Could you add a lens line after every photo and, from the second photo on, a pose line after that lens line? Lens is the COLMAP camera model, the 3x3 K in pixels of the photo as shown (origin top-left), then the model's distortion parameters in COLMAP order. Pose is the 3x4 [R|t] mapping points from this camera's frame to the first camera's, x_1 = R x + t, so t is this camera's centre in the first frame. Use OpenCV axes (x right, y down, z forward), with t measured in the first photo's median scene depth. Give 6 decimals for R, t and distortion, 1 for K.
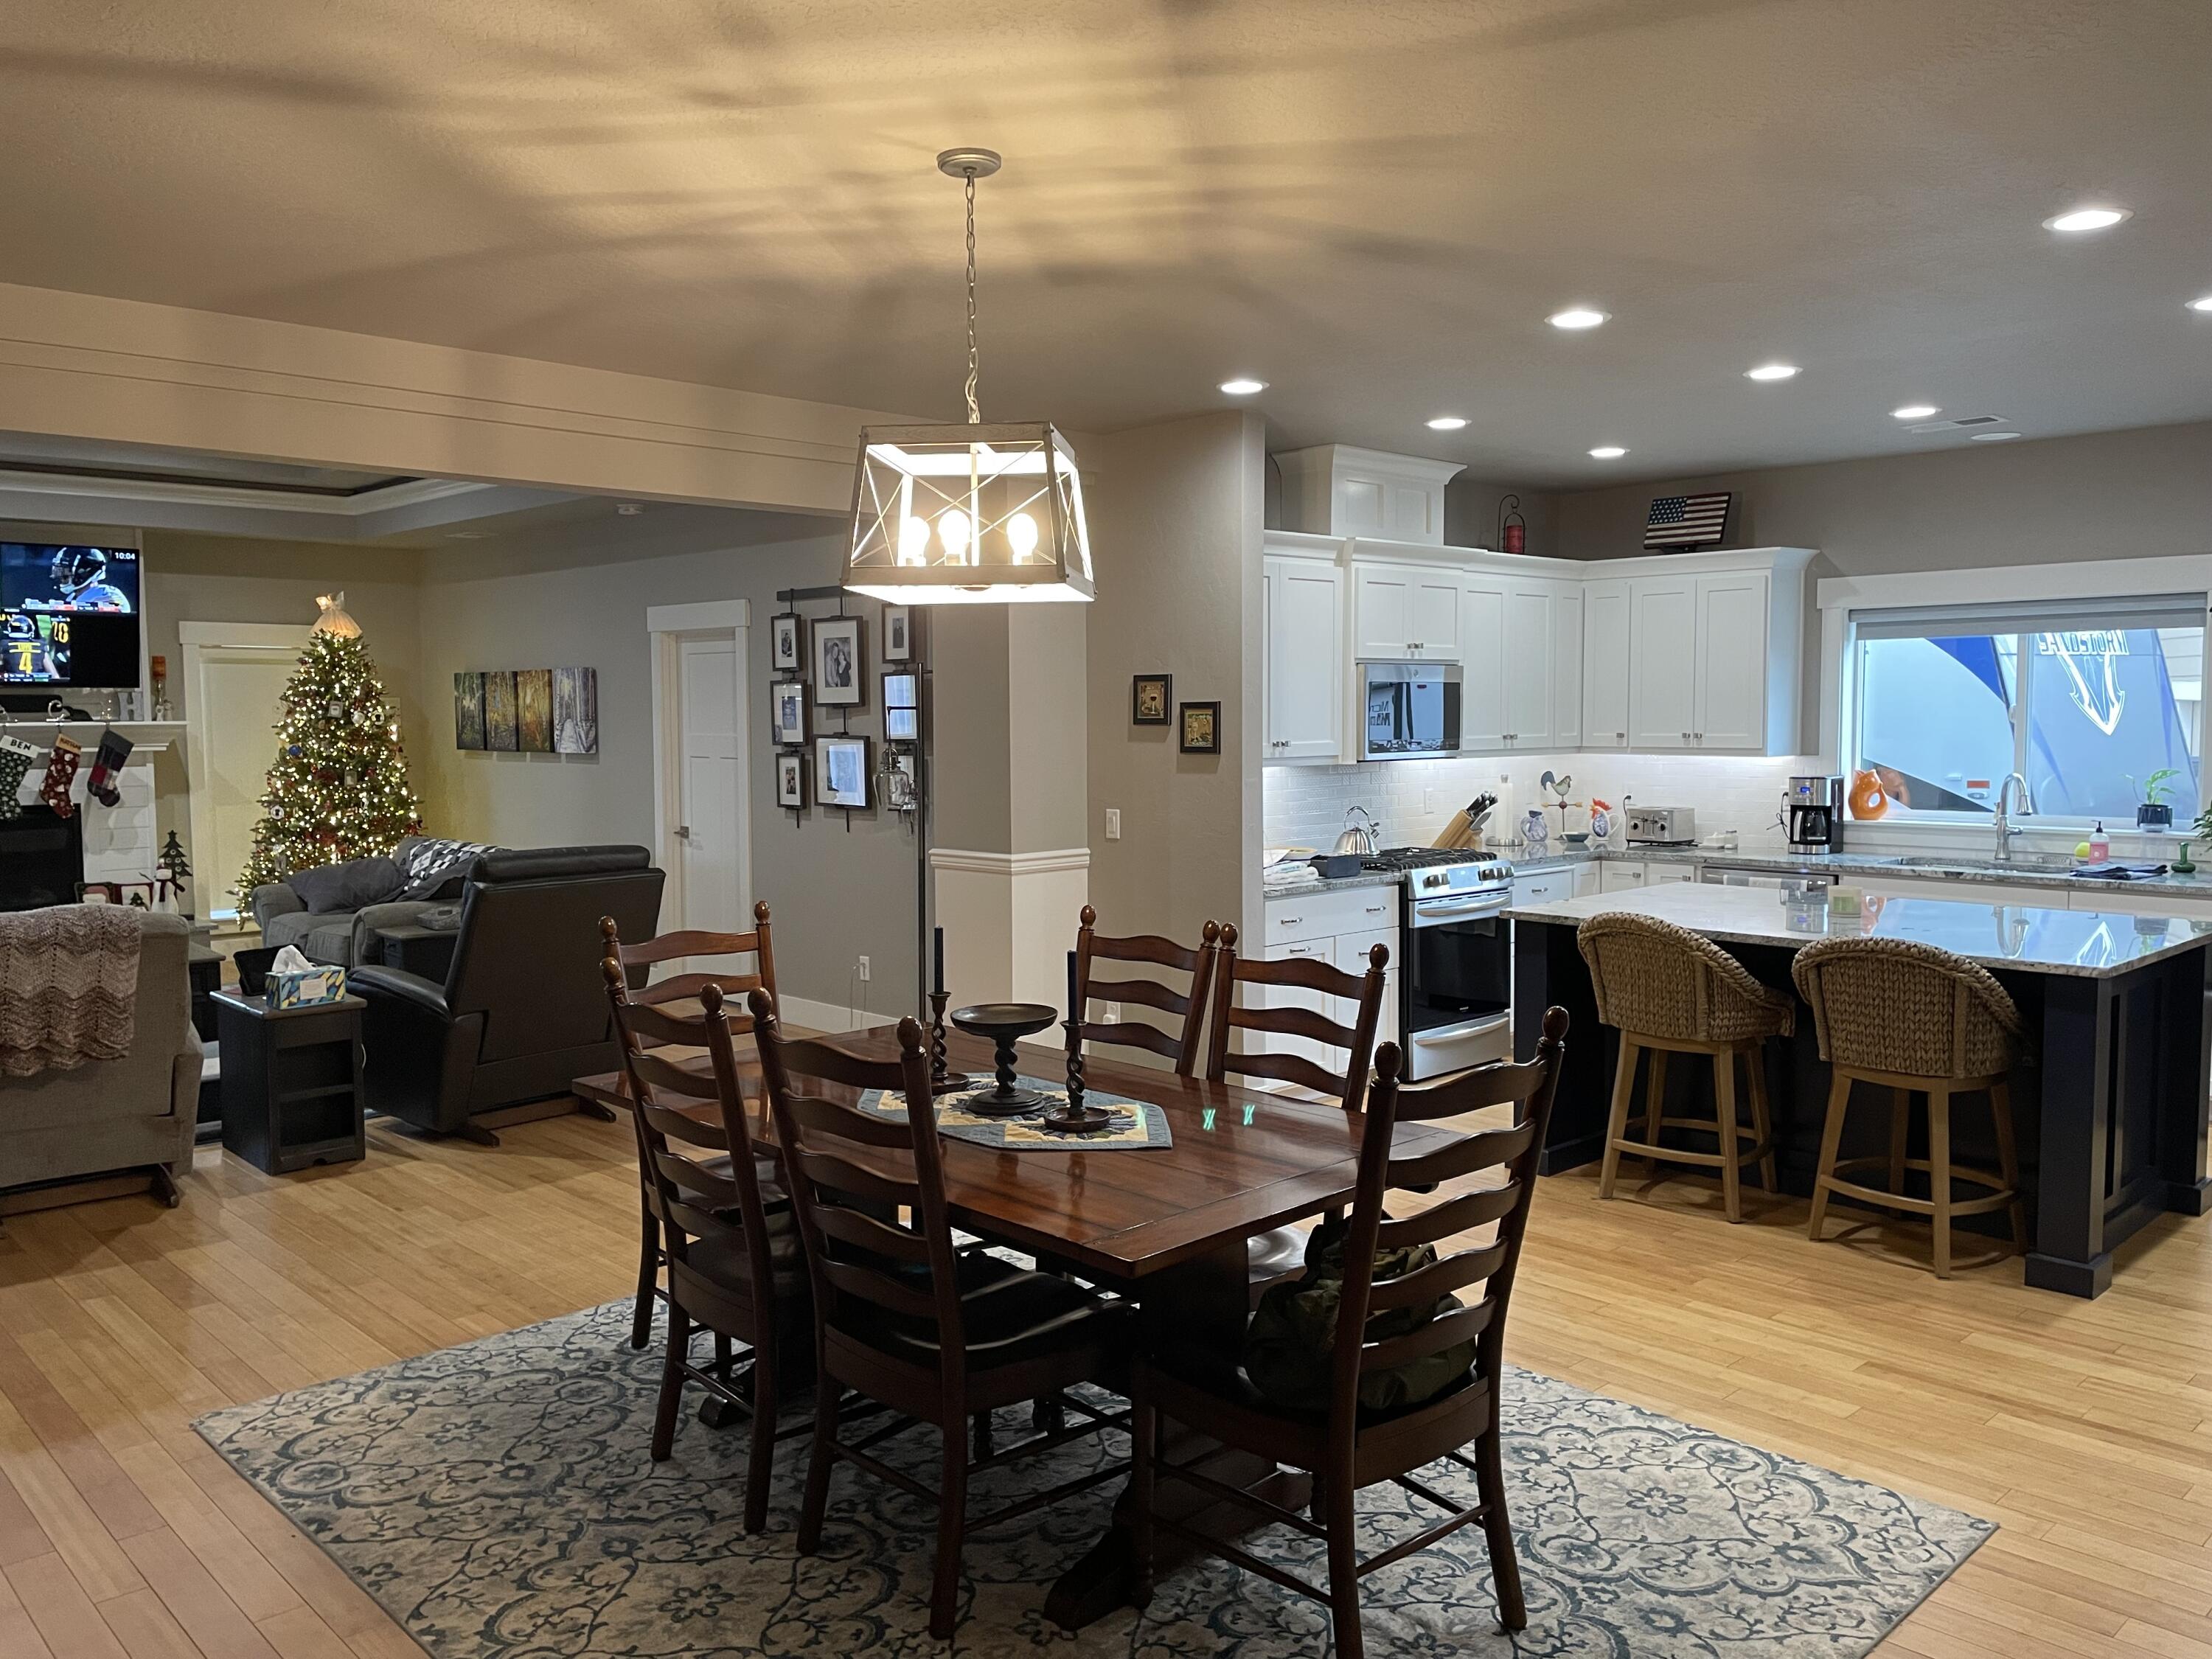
lens RADIAL K [[1663.1, 0, 1079.4], [0, 1663.1, 818.0], [0, 0, 1]] dist [0.095600, -0.112477]
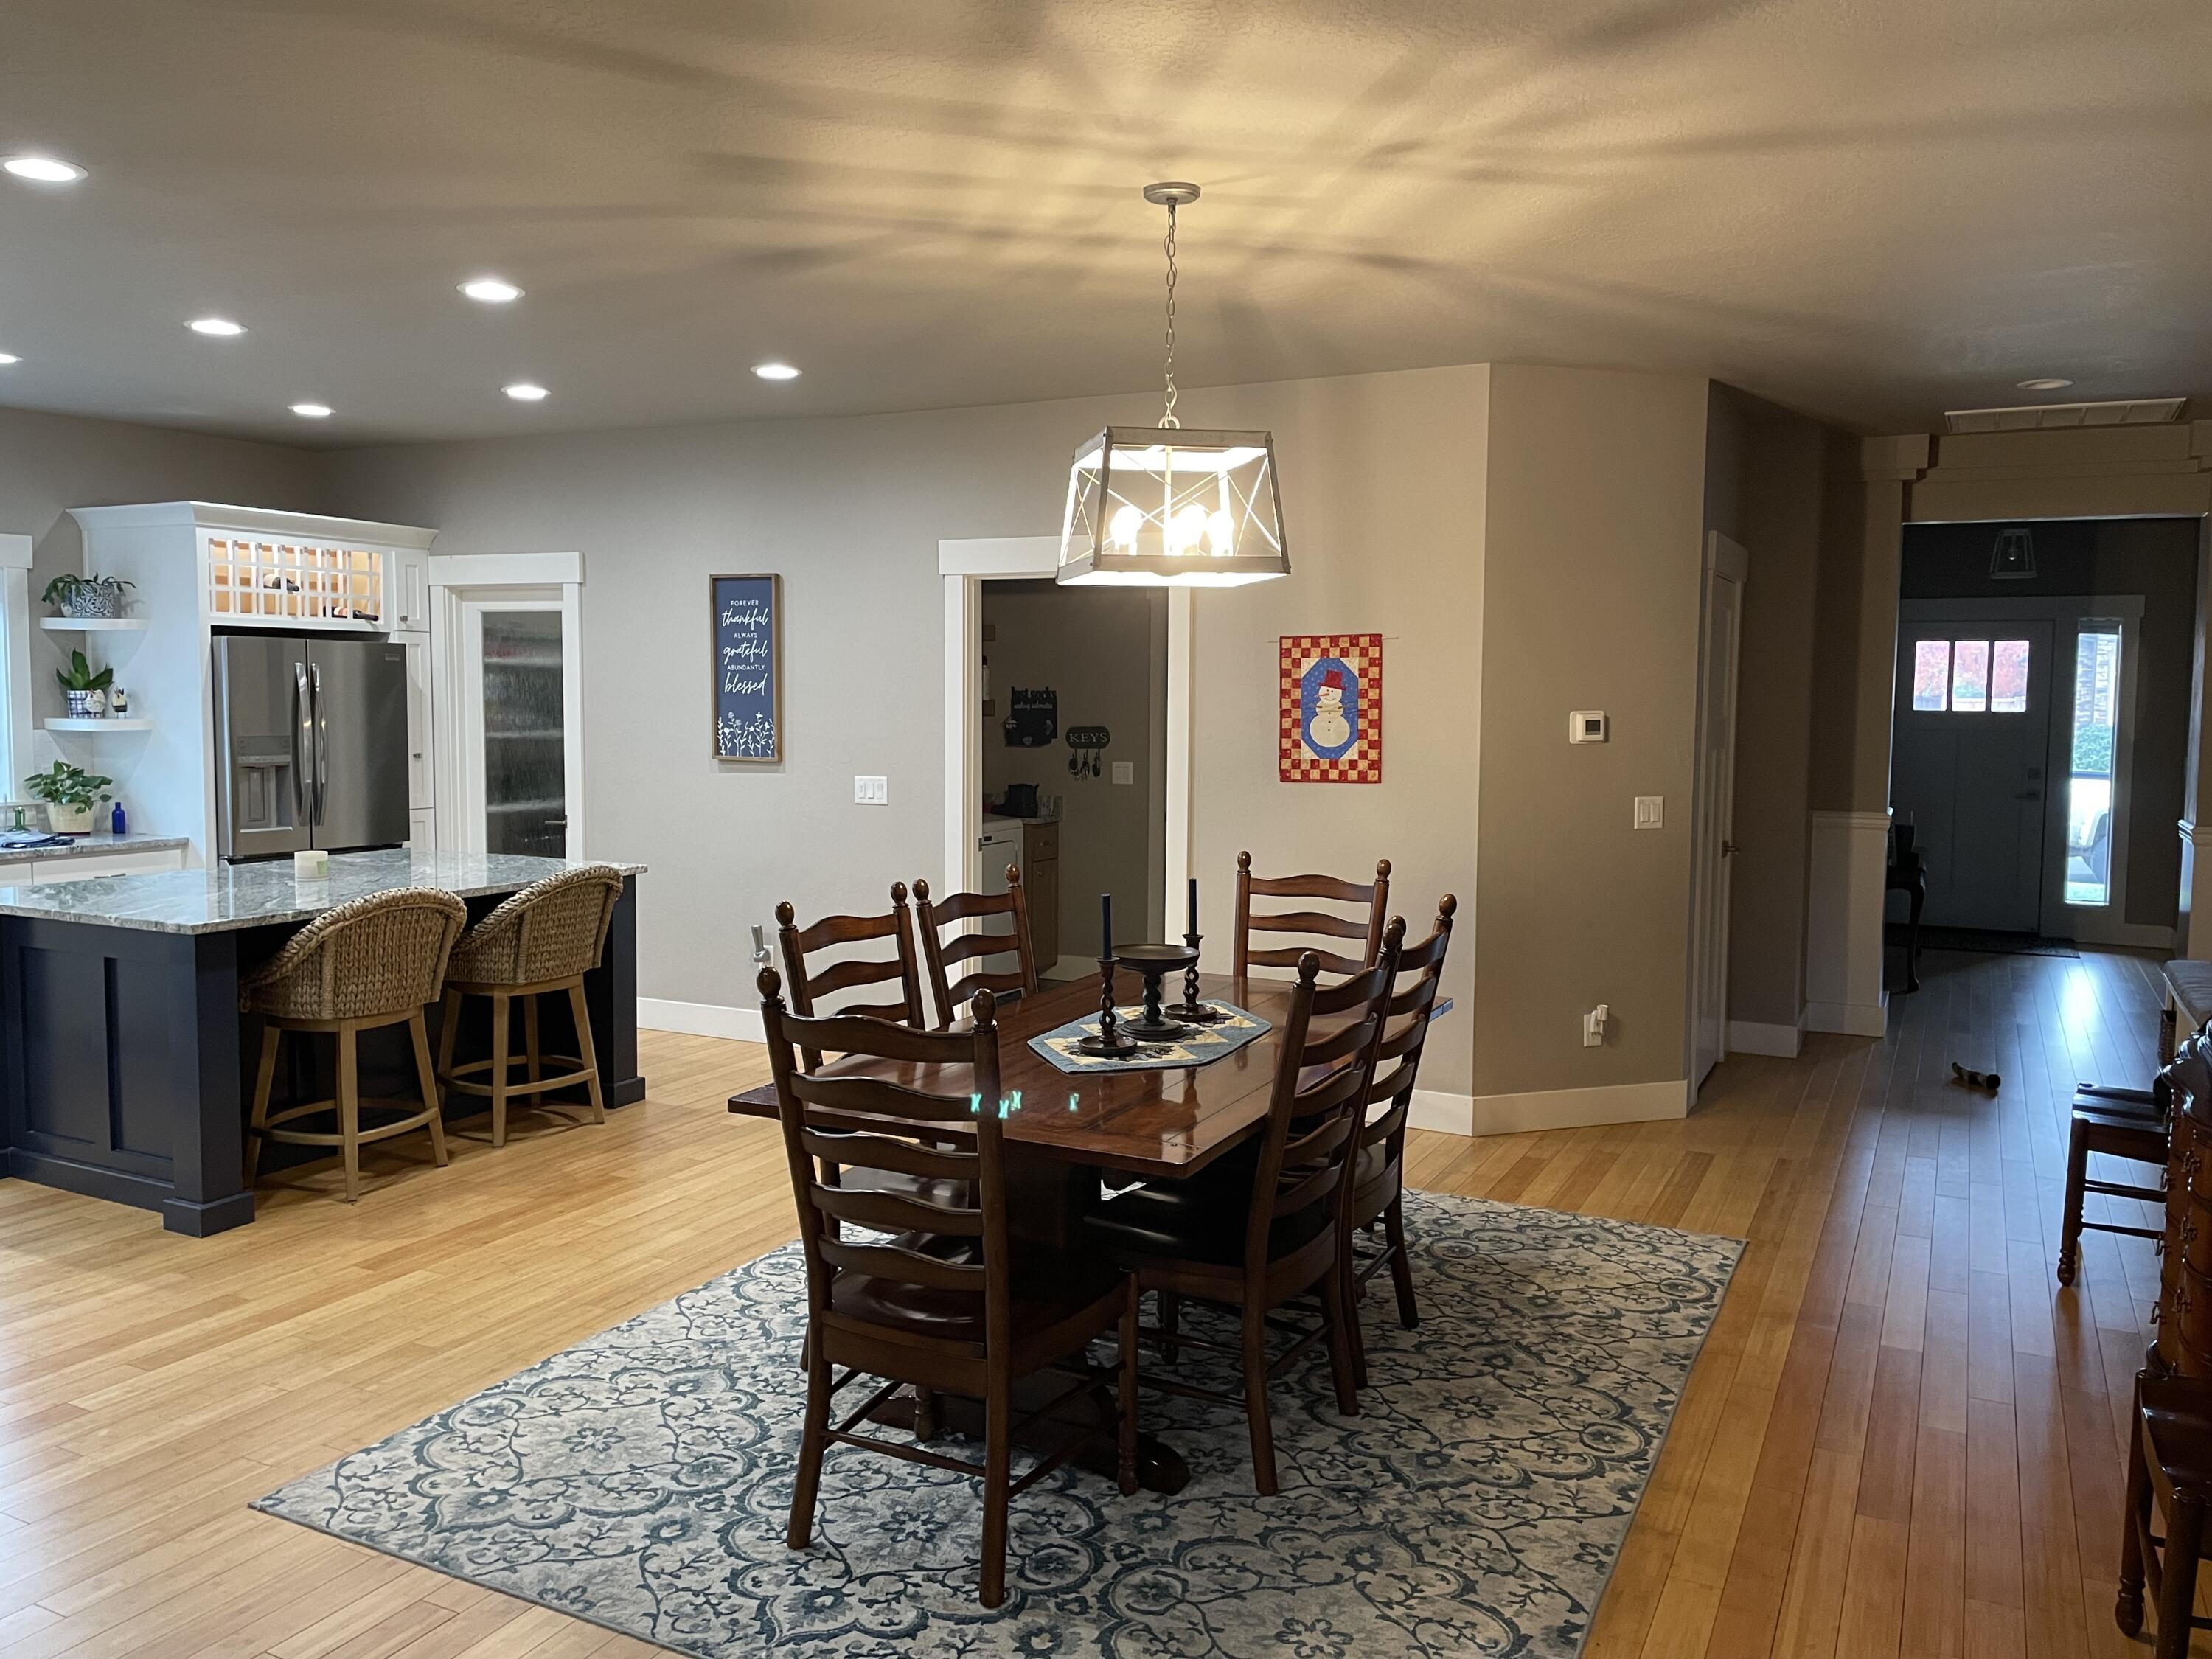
lens RADIAL K [[1663.1, 0, 1103.4], [0, 1663.1, 810.8], [0, 0, 1]] dist [0.095600, -0.112477]
pose [[-0.335461, -0.067055, 0.939665, -0.519742], [0.054910, 0.994376, 0.090562, -0.039322], [-0.940452, 0.081977, -0.329893, 0.666415]]
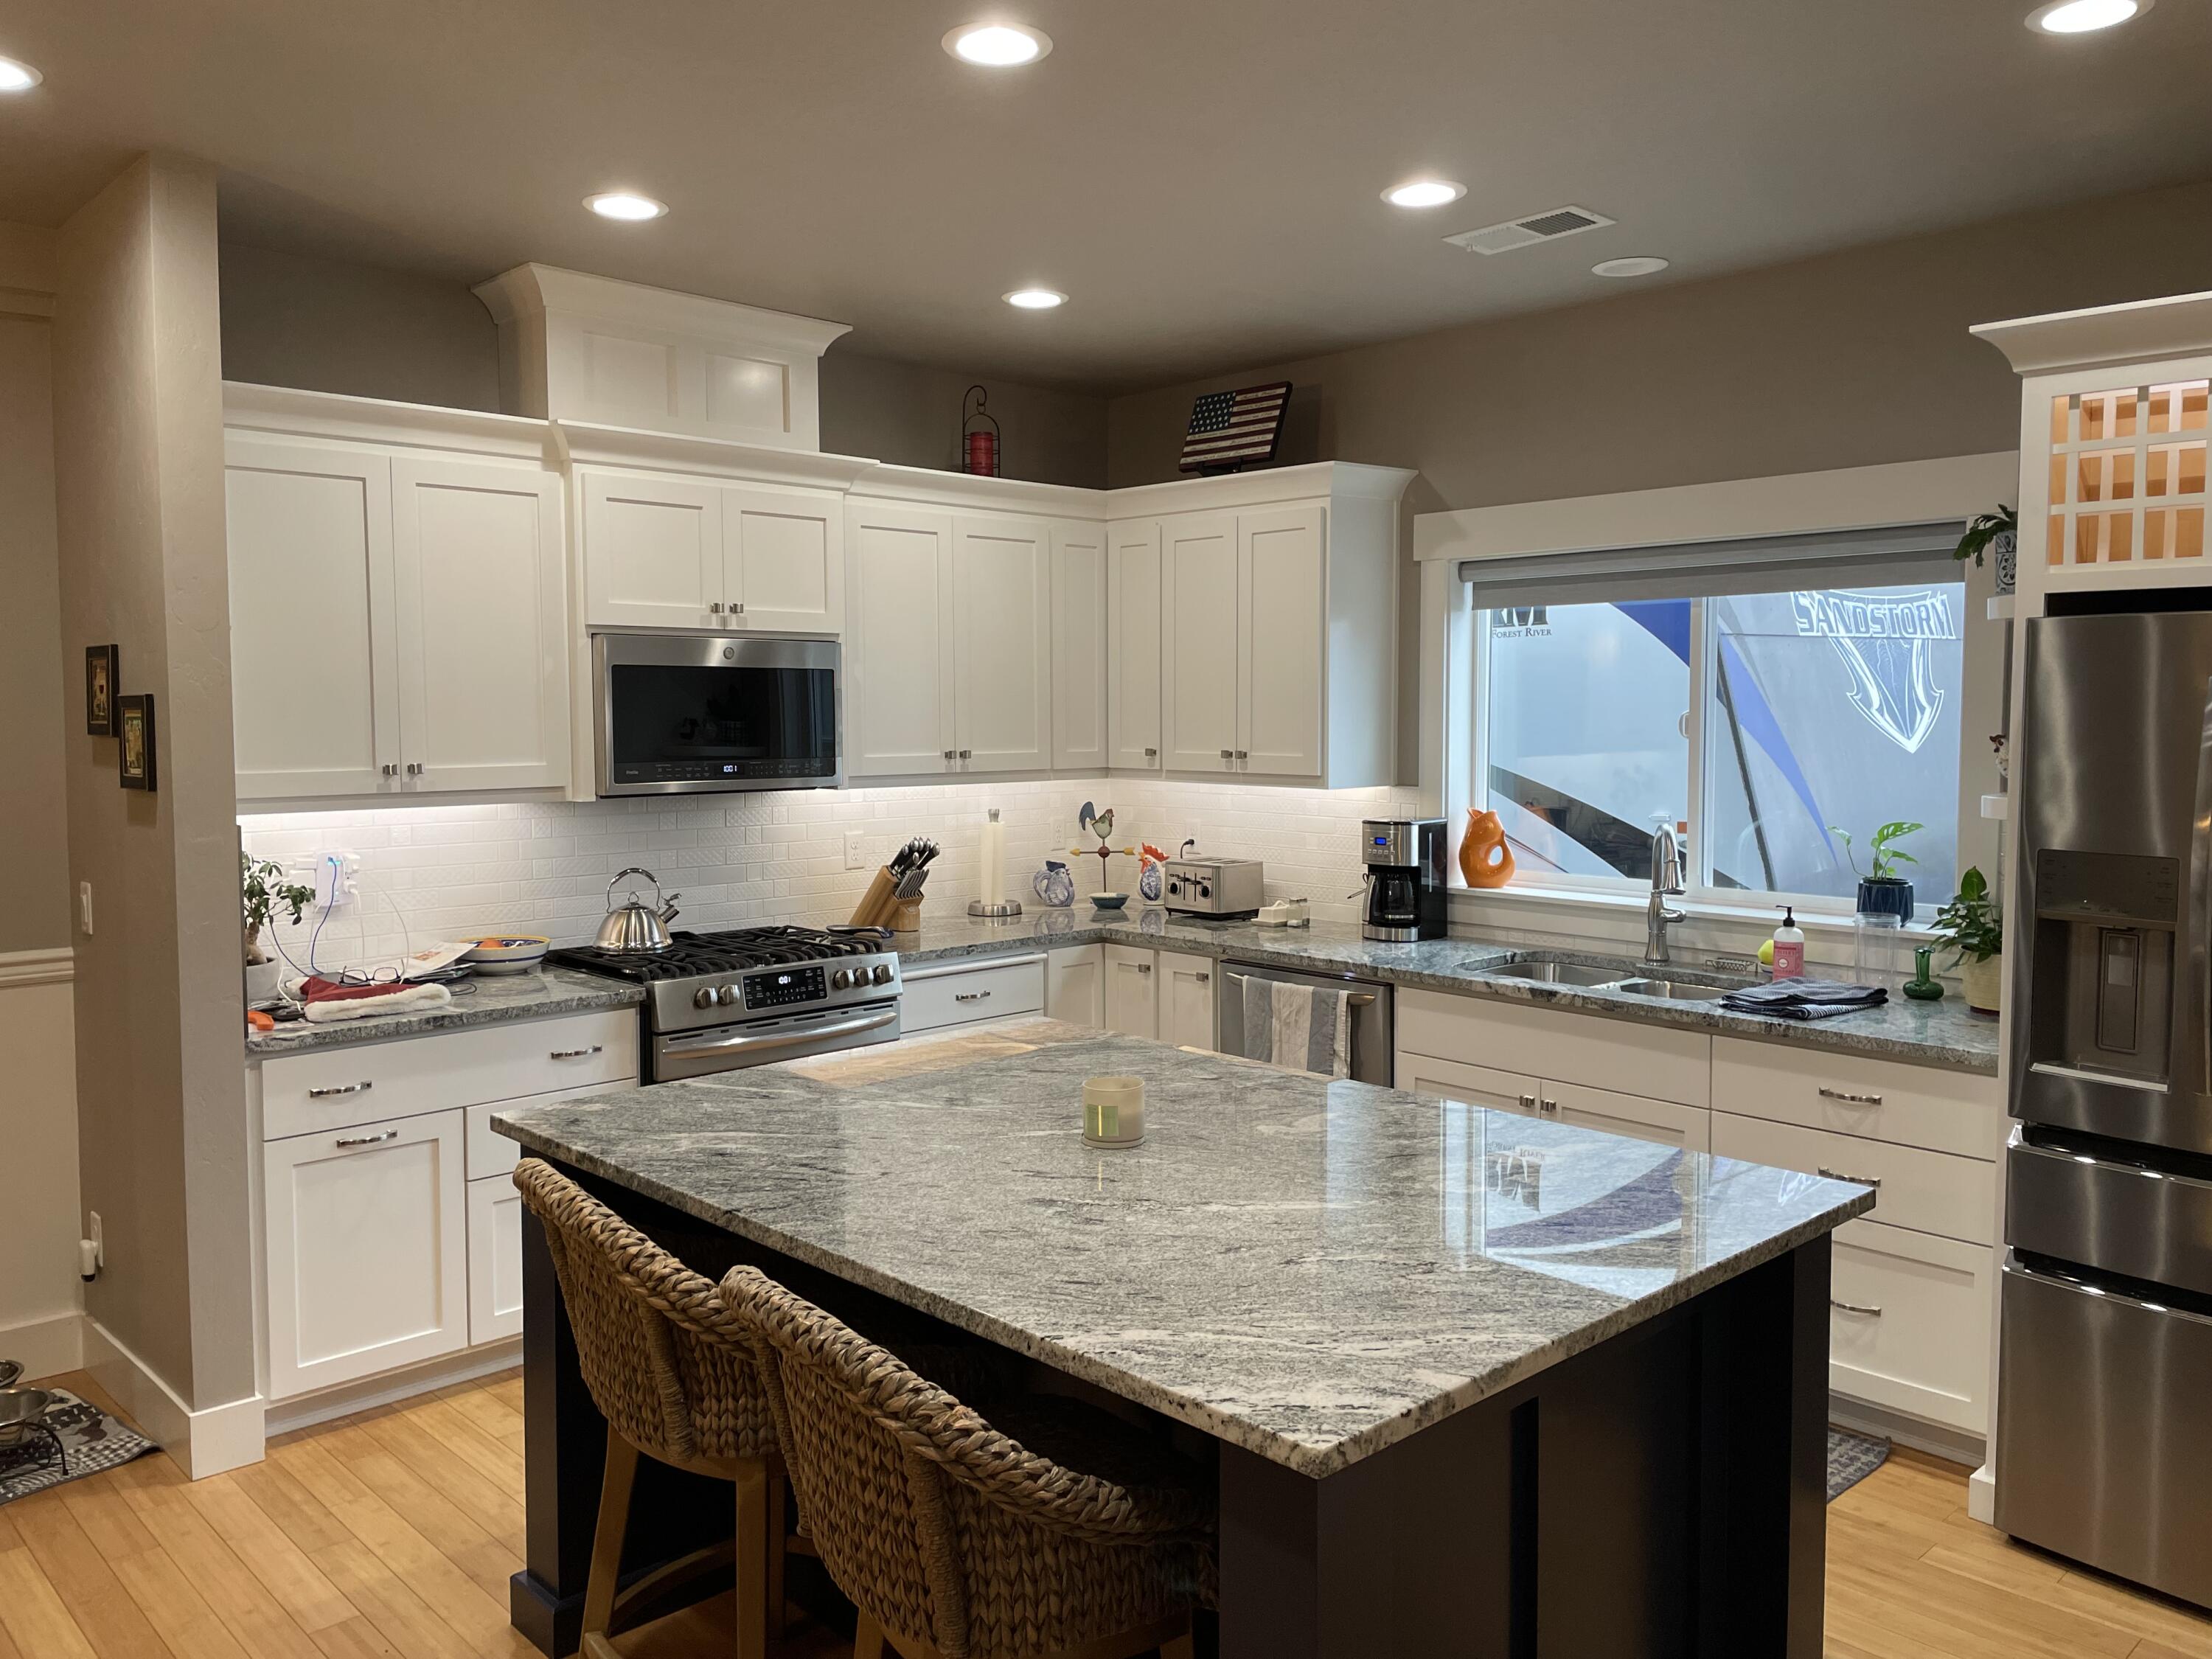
lens RADIAL K [[1663.1, 0, 1094.2], [0, 1663.1, 798.2], [0, 0, 1]] dist [0.095600, -0.112477]
pose [[0.999974, 0.004983, 0.005207, 0.336252], [-0.004936, 0.999948, -0.008887, -0.028474], [-0.005251, 0.008861, 0.999947, 0.387544]]
